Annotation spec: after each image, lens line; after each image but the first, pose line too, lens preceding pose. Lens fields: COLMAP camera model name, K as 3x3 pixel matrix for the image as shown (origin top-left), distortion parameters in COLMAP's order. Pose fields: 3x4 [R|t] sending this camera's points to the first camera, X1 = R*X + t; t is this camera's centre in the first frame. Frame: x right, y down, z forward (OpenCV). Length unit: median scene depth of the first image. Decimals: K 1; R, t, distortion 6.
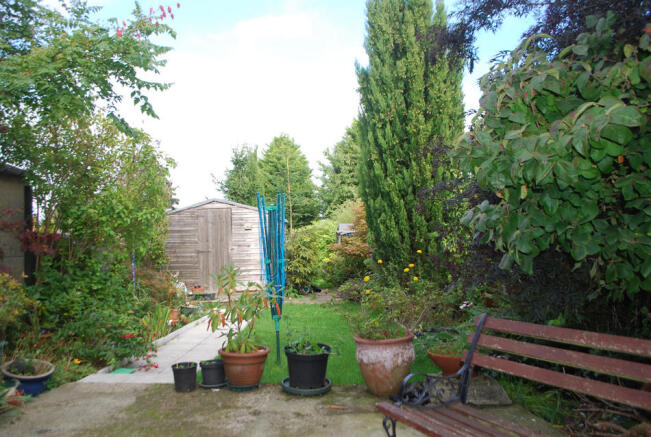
lens RADIAL K [[553.7, 0, 325.4], [0, 553.7, 218.6], [0, 0, 1]] dist [0.005153, 0.001743]
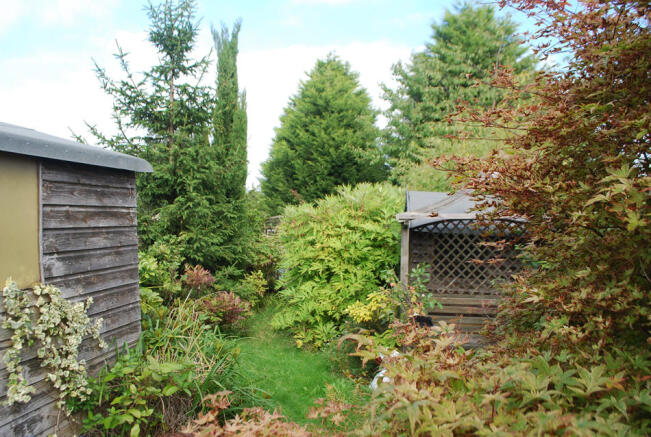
lens RADIAL K [[553.7, 0, 325.4], [0, 553.7, 218.6], [0, 0, 1]] dist [0.005153, 0.001743]
pose [[0.988966, 0.020408, -0.146731, 0.015281], [-0.014526, 0.999052, 0.041048, 0.008342], [0.147429, -0.038464, 0.988324, 0.435248]]
